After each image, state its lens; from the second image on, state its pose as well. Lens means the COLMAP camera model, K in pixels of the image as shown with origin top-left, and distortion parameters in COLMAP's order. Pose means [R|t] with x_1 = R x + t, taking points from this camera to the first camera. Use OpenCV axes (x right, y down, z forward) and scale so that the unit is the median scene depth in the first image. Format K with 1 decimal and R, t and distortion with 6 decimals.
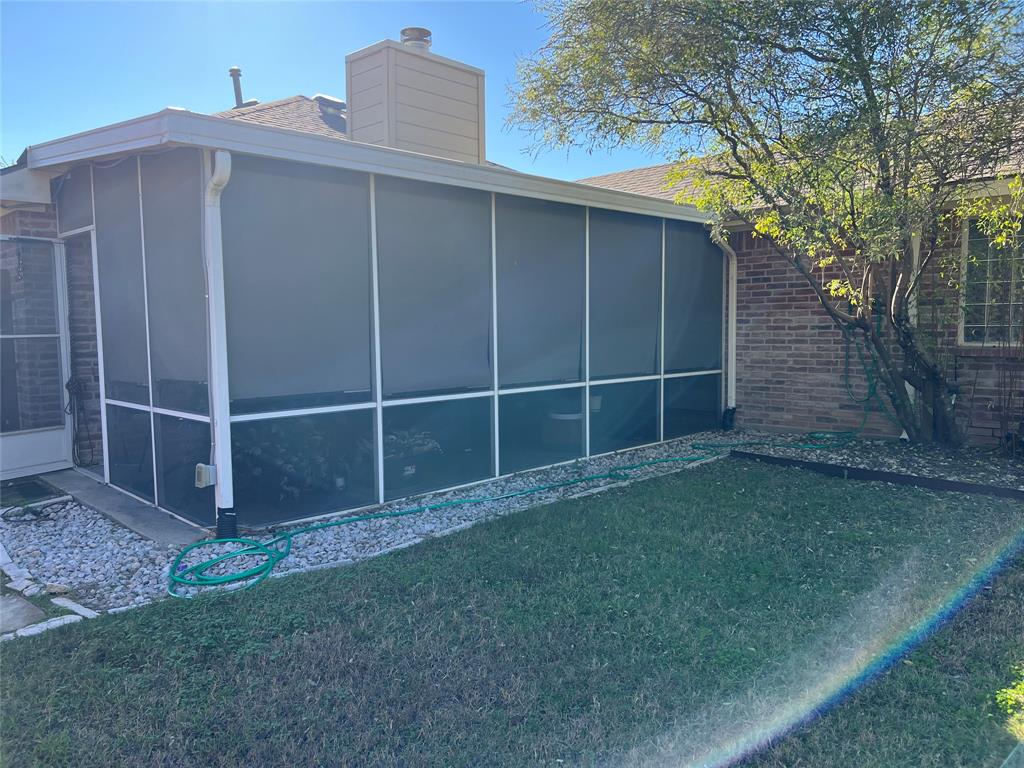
lens RADIAL K [[778.8, 0, 511.1], [0, 778.8, 383.2], [0, 0, 1]] dist [0.084119, -0.083347]
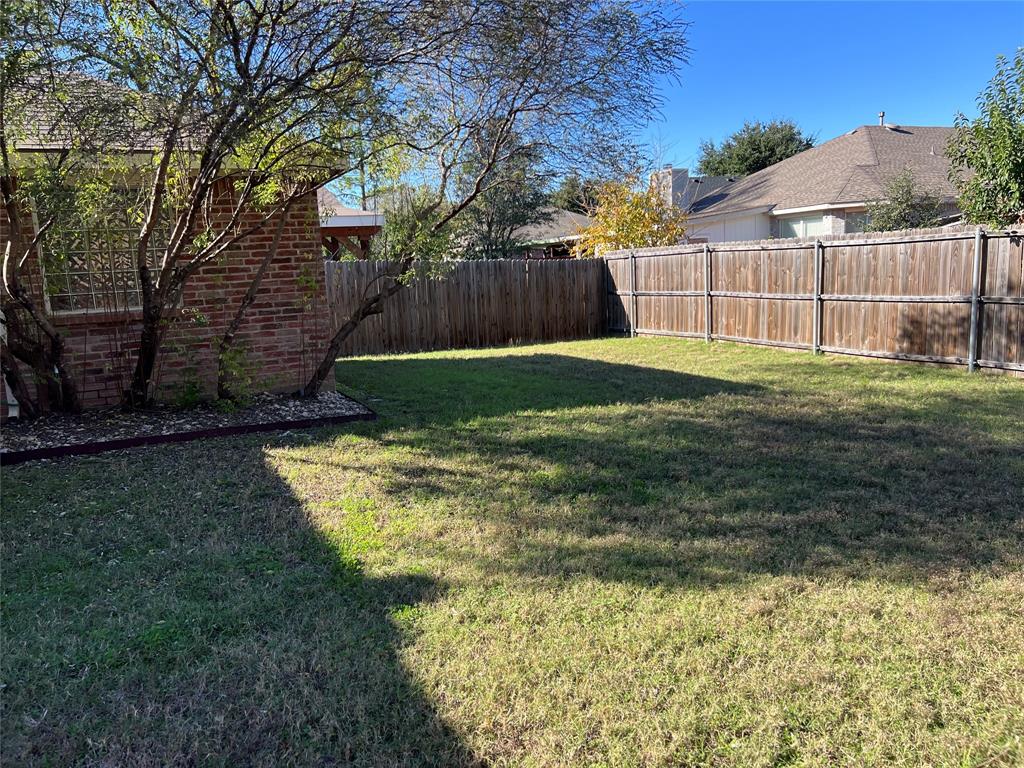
lens RADIAL K [[778.8, 0, 509.0], [0, 778.8, 387.7], [0, 0, 1]] dist [0.084119, -0.083347]
pose [[0.335544, -0.151096, 0.929828, -0.216526], [0.116764, 0.986112, 0.118106, -0.008269], [-0.934760, 0.068940, 0.348526, 0.120233]]
